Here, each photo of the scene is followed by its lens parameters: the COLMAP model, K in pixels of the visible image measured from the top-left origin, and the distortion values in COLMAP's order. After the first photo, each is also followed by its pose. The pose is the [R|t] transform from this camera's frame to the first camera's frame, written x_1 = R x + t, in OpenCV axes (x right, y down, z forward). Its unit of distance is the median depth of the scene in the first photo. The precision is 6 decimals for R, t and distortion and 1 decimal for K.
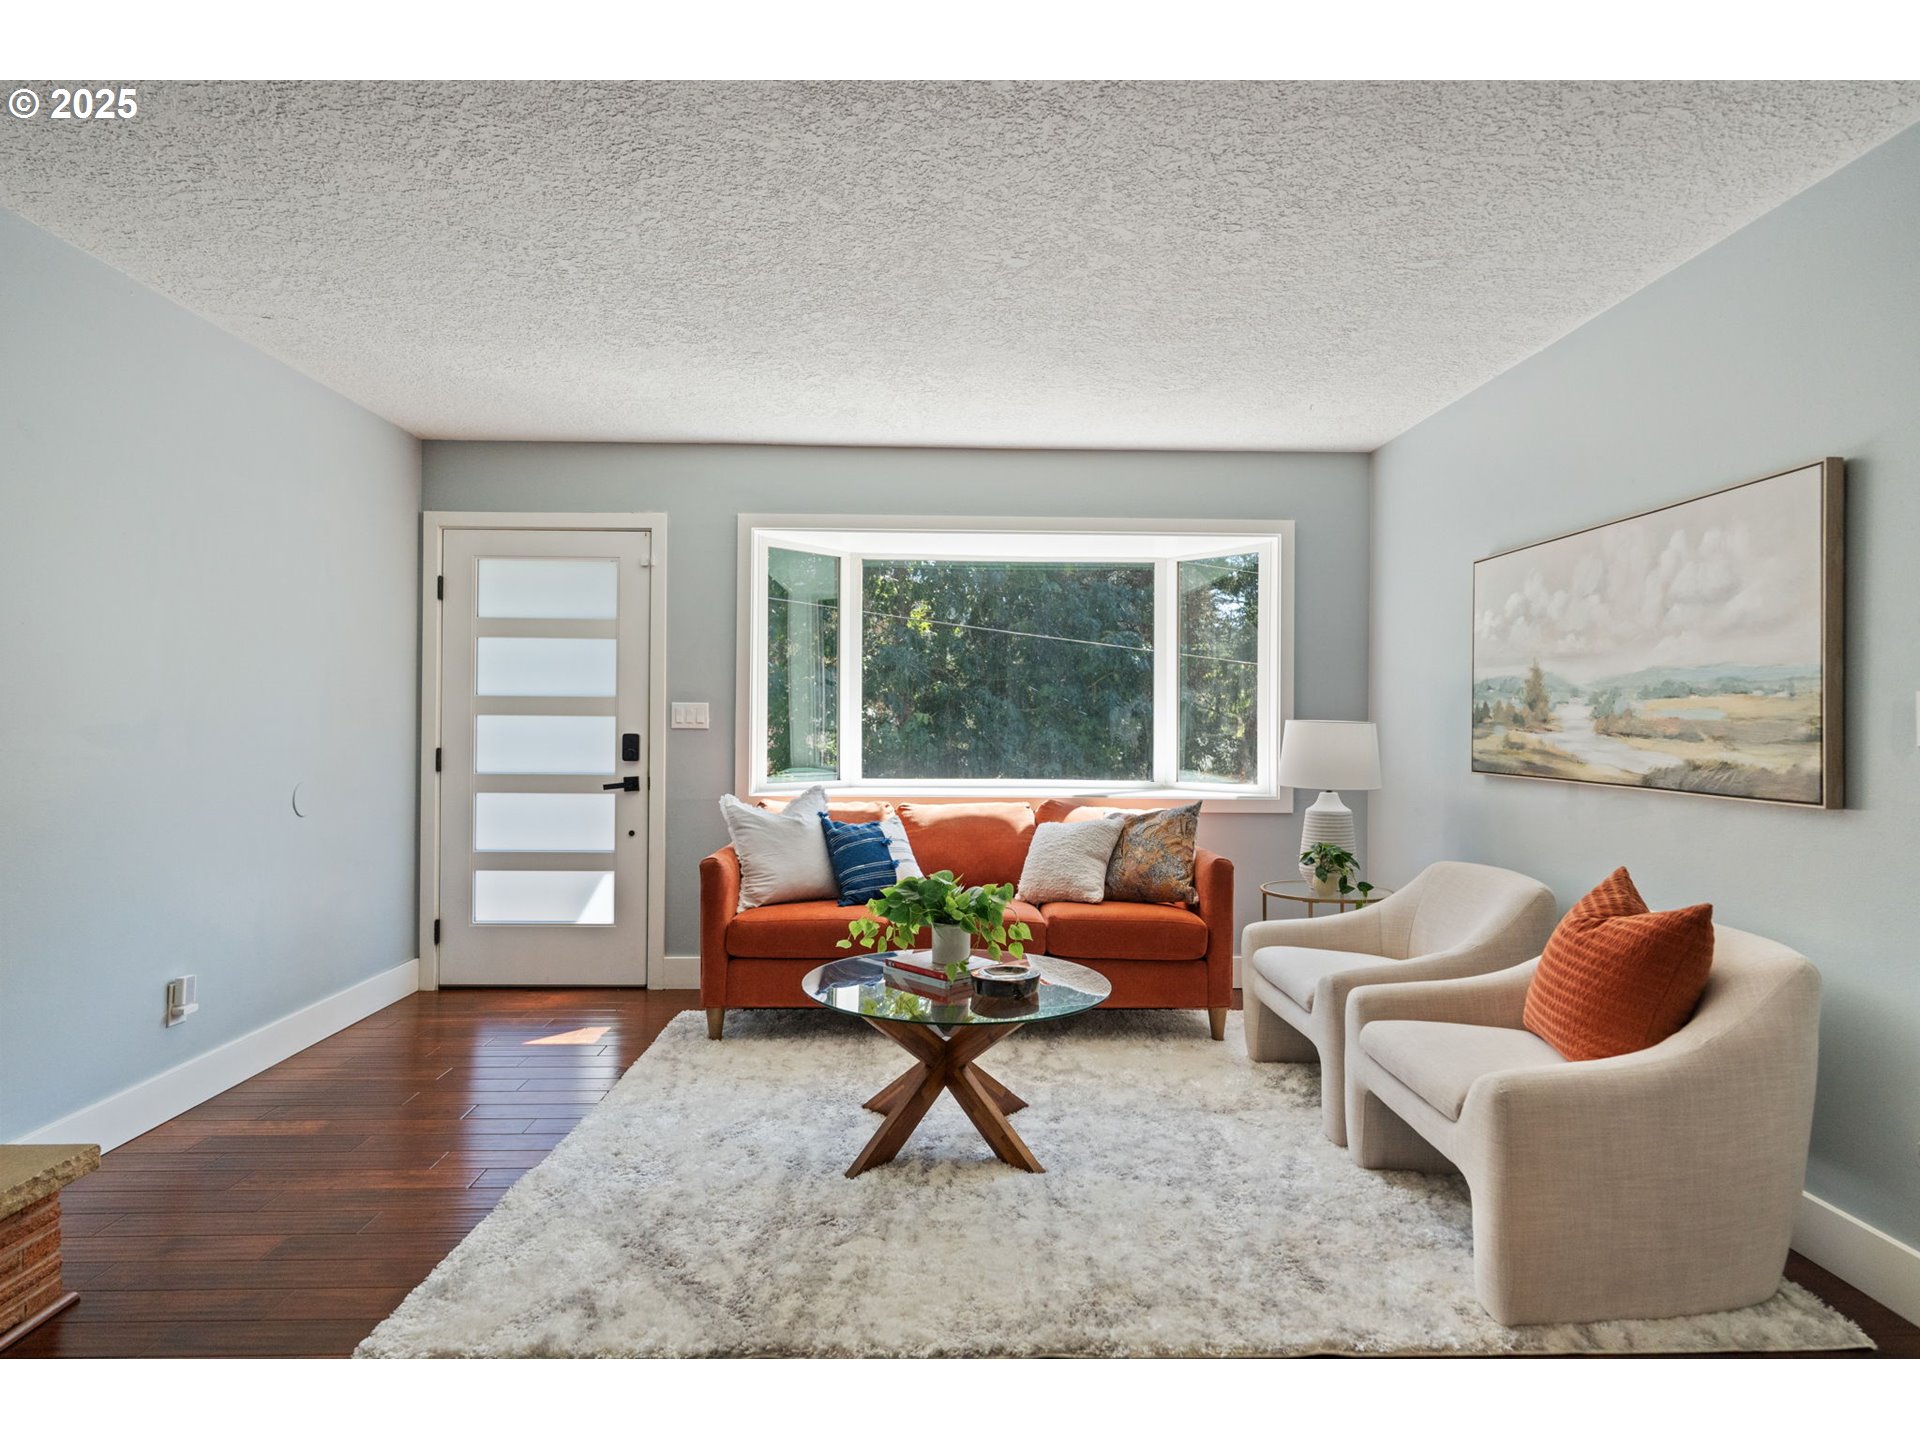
lens RADIAL K [[1064.9, 0, 975.1], [0, 1064.9, 722.5], [0, 0, 1]] dist [-0.006225, 0.000062]
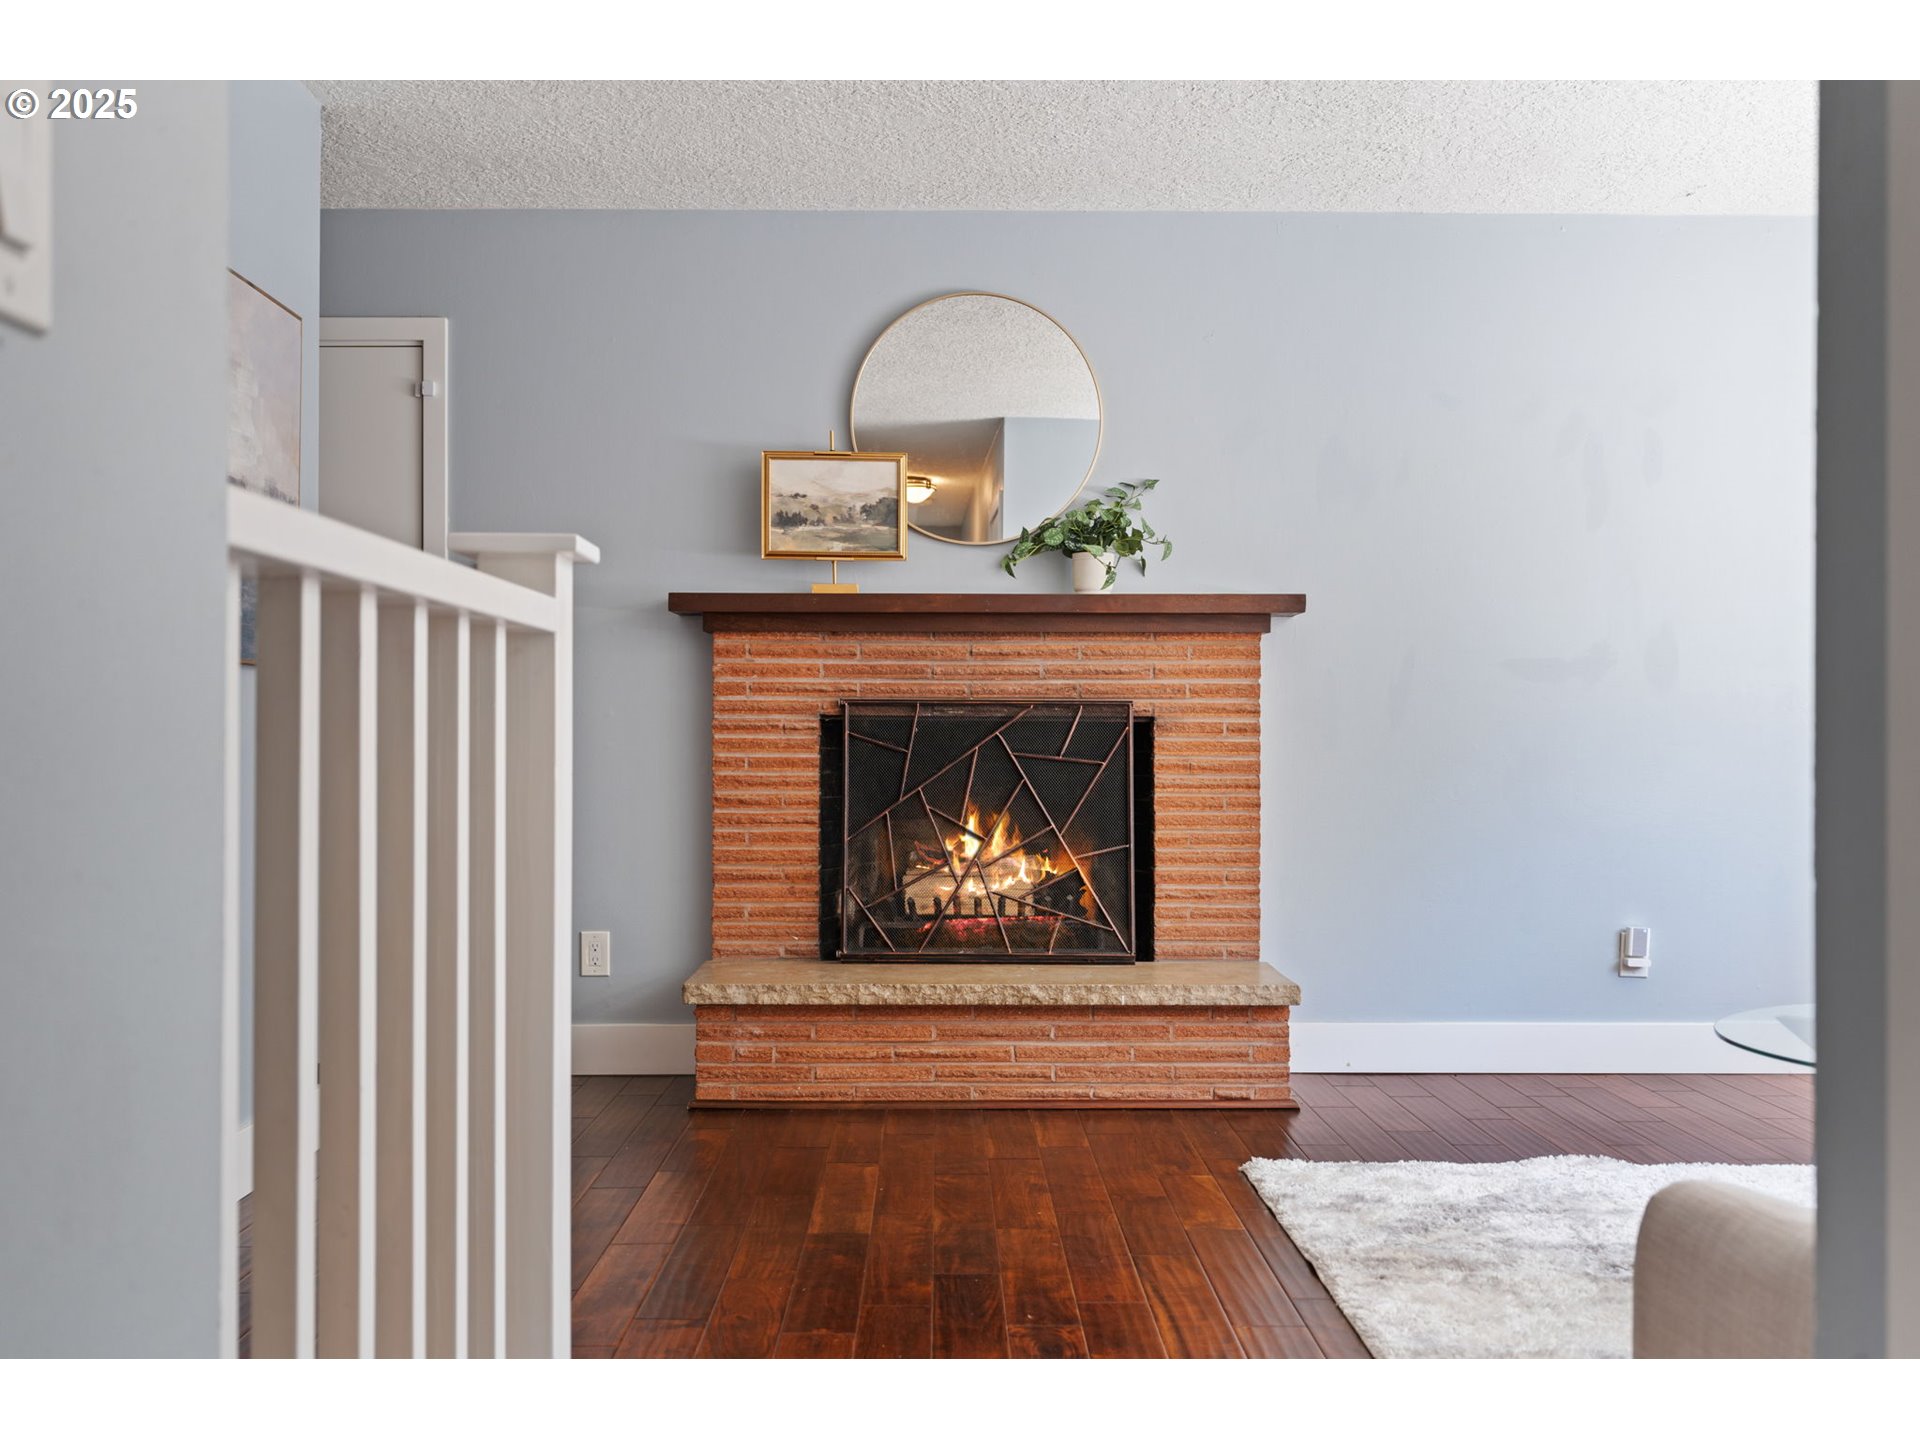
lens RADIAL K [[1909.1, 0, 953.7], [0, 1909.1, 717.9], [0, 0, 1]] dist [0.010236, 0.000000]
pose [[-0.023558, -0.014684, -0.999615, 0.786811], [-0.000192, 0.999892, -0.014684, 0.065088], [0.999722, -0.000154, -0.023558, 0.360648]]
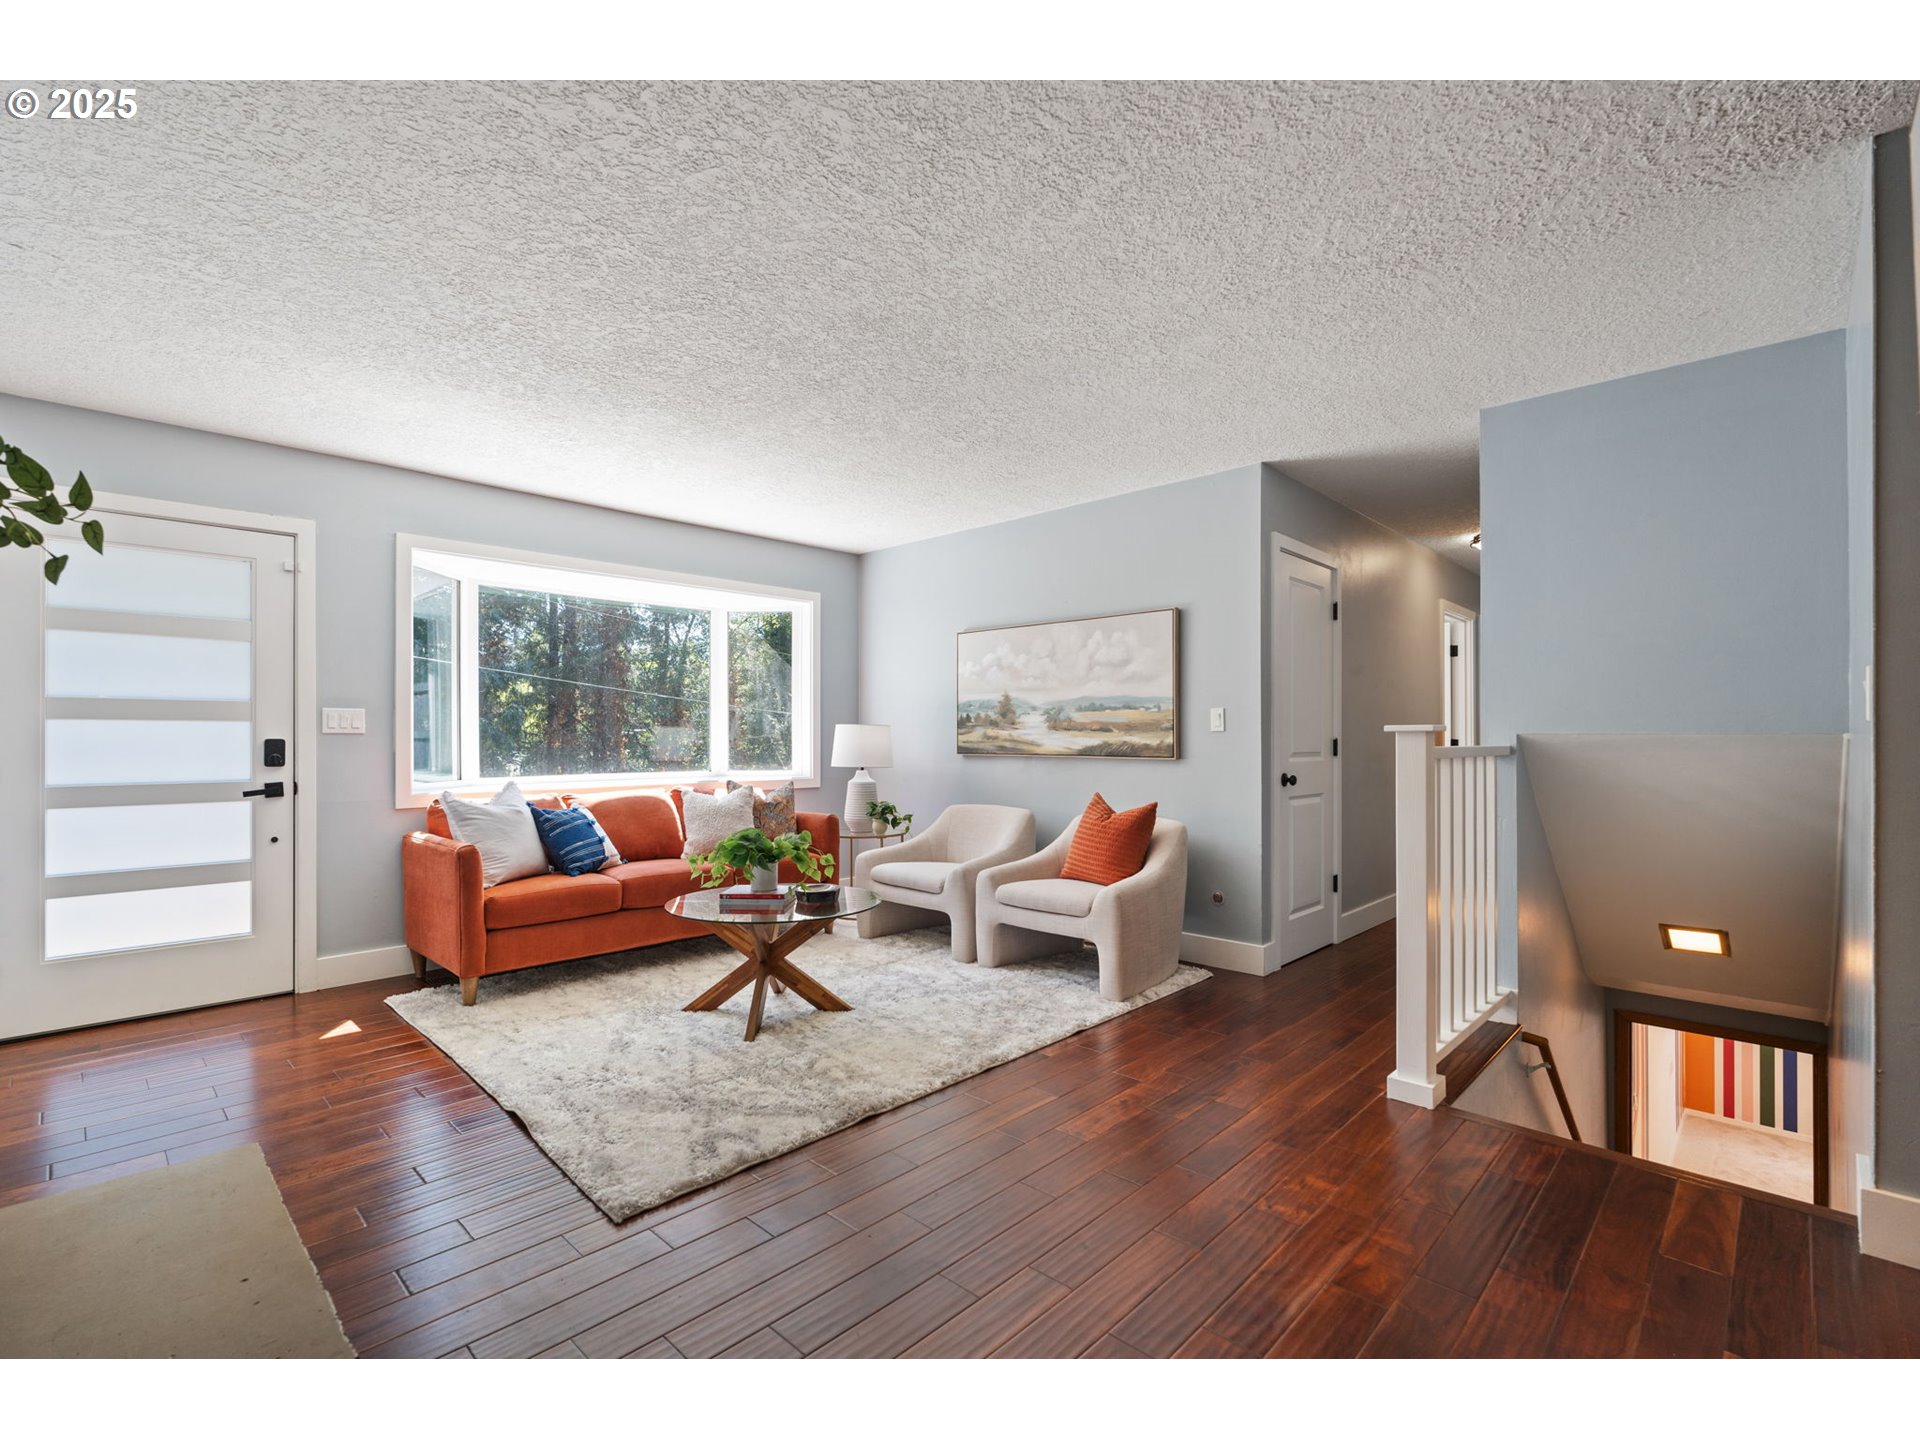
lens RADIAL K [[839.0, 0, 965.5], [0, 839.0, 740.6], [0, 0, 1]] dist [-0.001530, -0.001055]
pose [[0.727720, -0.012676, 0.685758, -0.477400], [0.007789, 0.999917, 0.010217, 0.011163], [-0.685831, -0.002093, 0.727758, -0.008899]]
